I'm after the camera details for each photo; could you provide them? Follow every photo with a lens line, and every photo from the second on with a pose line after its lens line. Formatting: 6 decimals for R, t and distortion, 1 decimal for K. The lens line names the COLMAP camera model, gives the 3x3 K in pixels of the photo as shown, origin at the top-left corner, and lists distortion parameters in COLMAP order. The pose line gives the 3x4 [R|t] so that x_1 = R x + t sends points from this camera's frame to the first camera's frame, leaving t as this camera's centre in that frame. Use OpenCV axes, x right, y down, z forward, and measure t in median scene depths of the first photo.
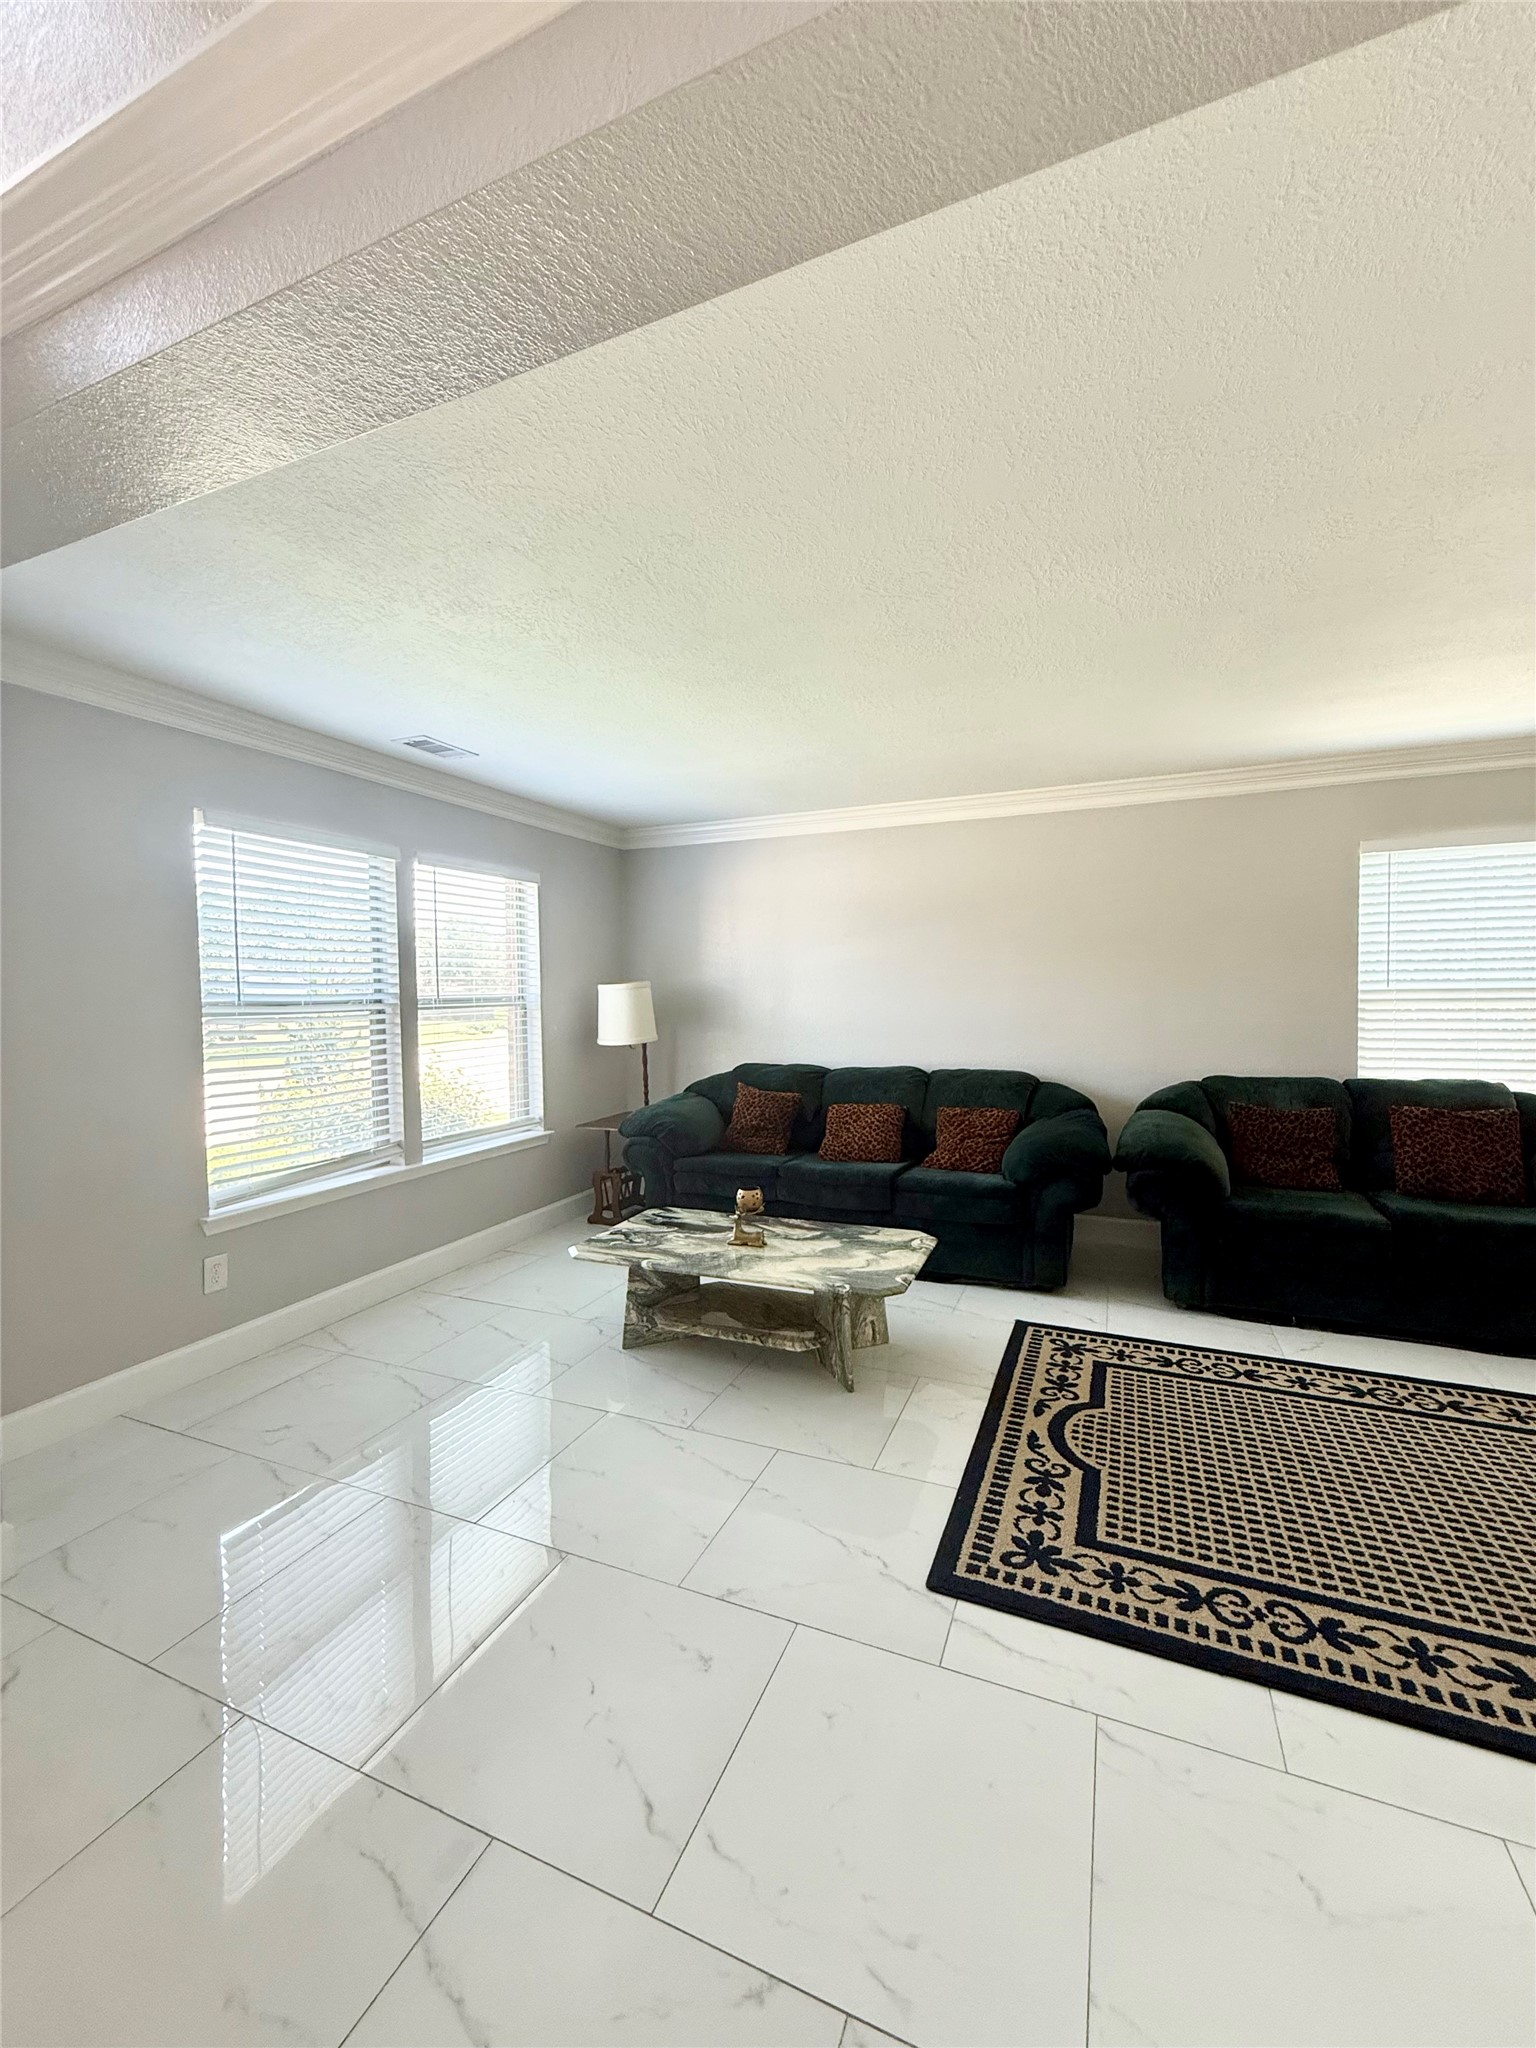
lens RADIAL K [[818.7, 0, 775.3], [0, 818.7, 1019.2], [0, 0, 1]] dist [0.000369, -0.000115]
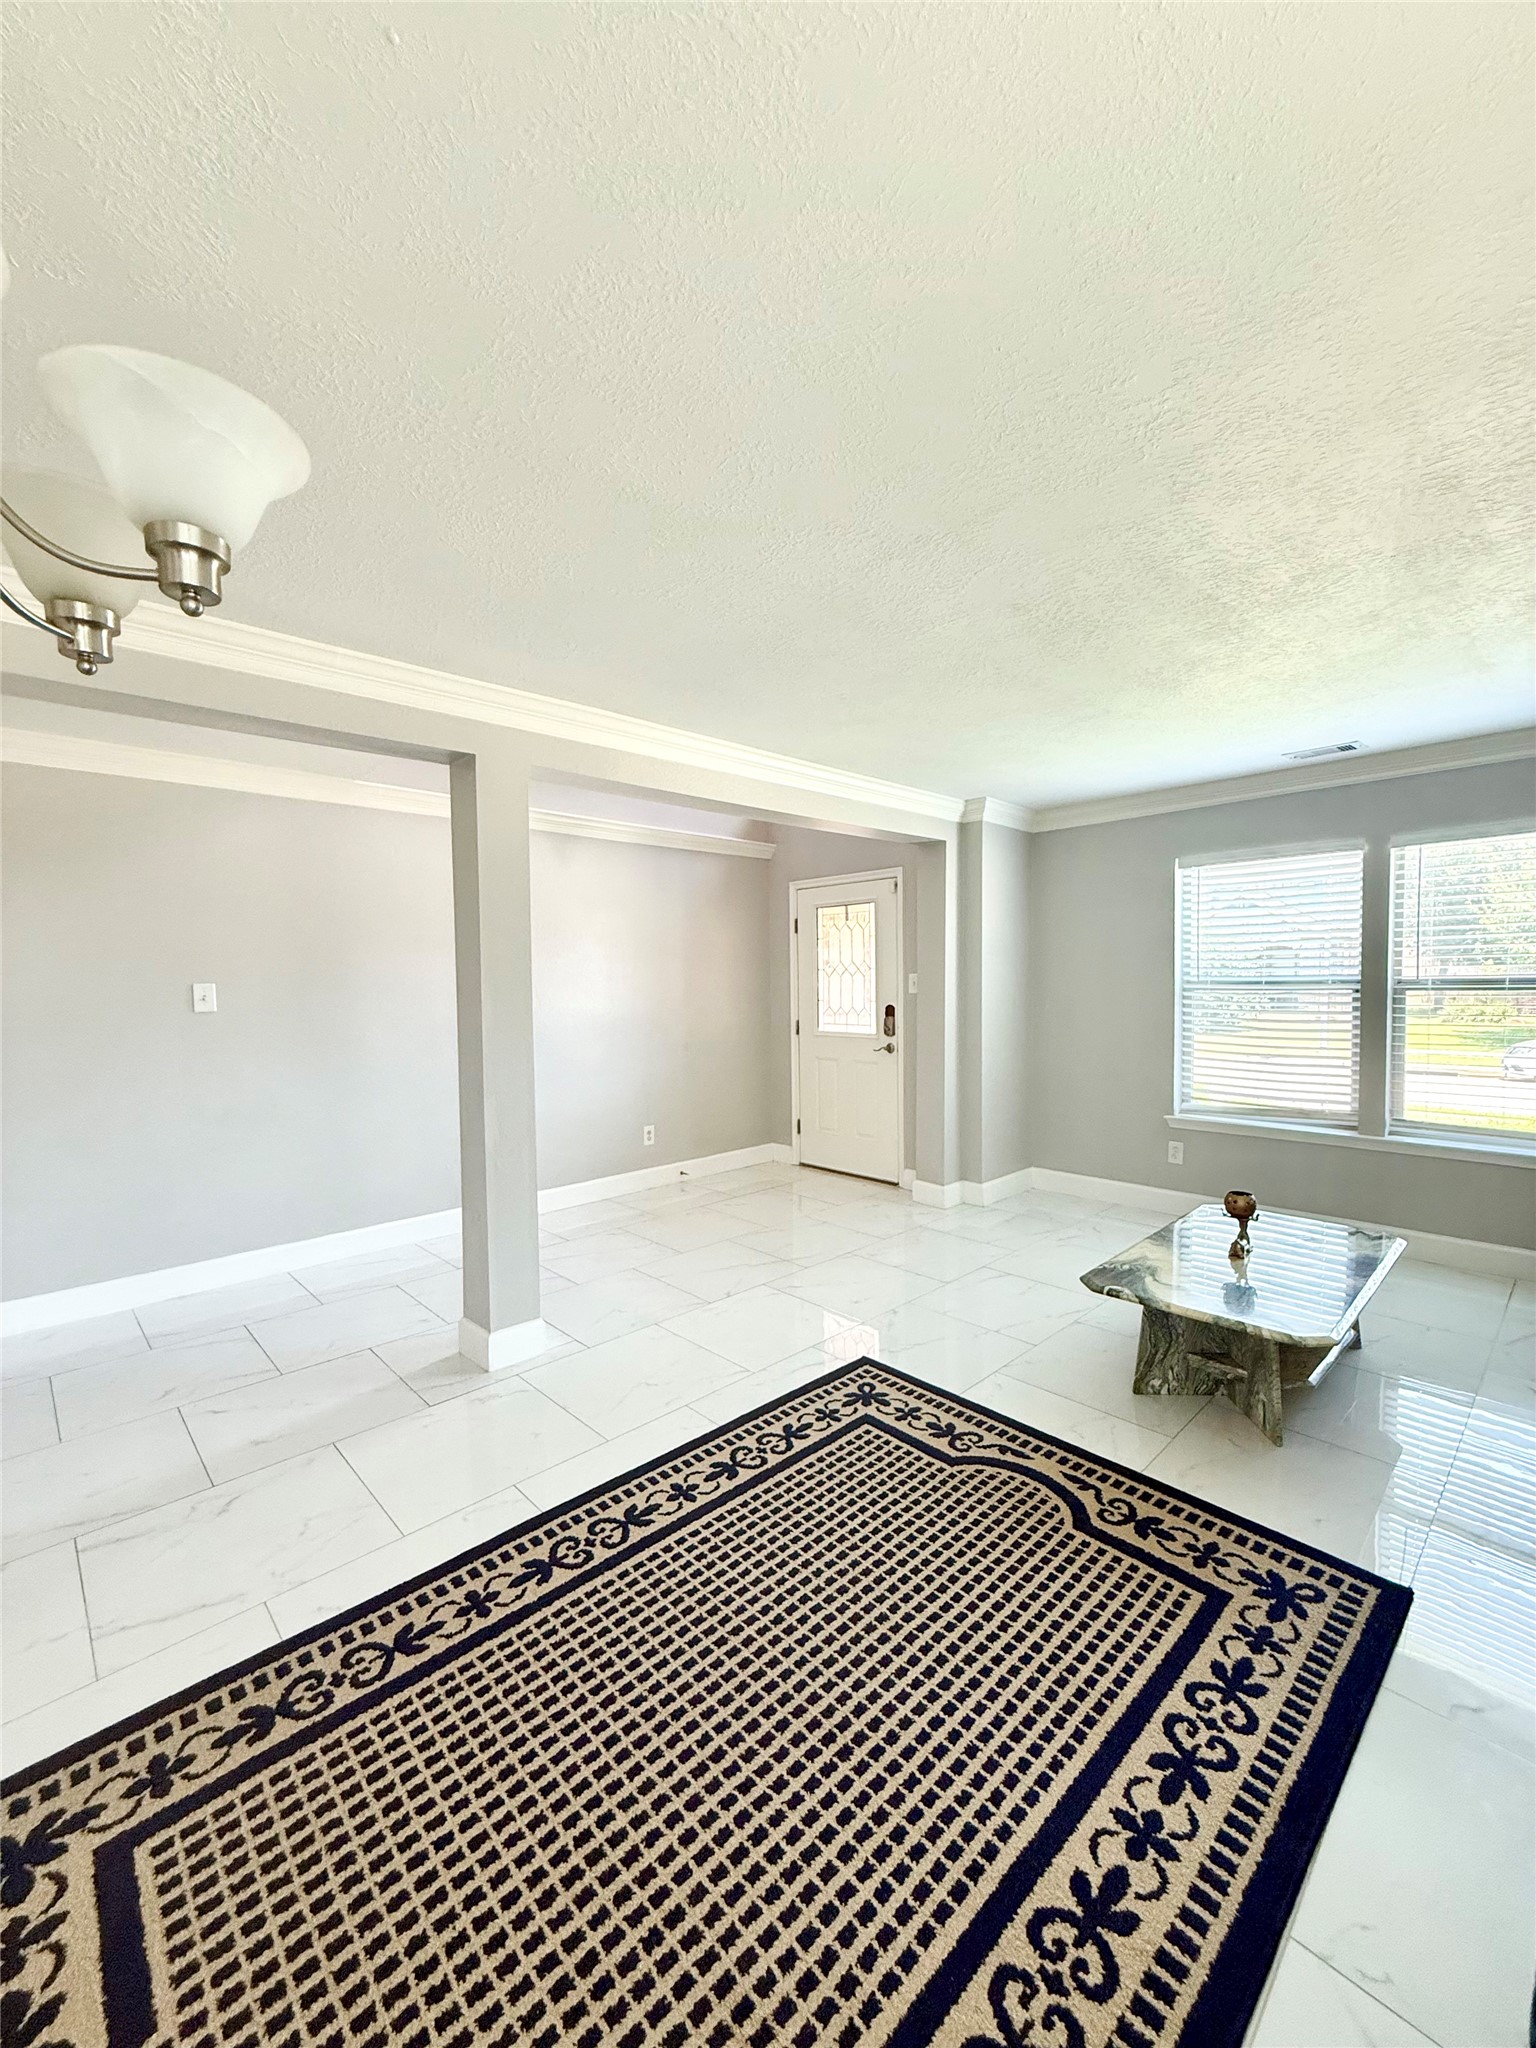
lens RADIAL K [[818.7, 0, 775.3], [0, 818.7, 1019.2], [0, 0, 1]] dist [0.000369, -0.000115]
pose [[-0.395117, 0.067459, -0.916151, 1.293469], [-0.012015, 0.996835, 0.078582, -0.074491], [0.918552, 0.042057, -0.393056, 1.105109]]
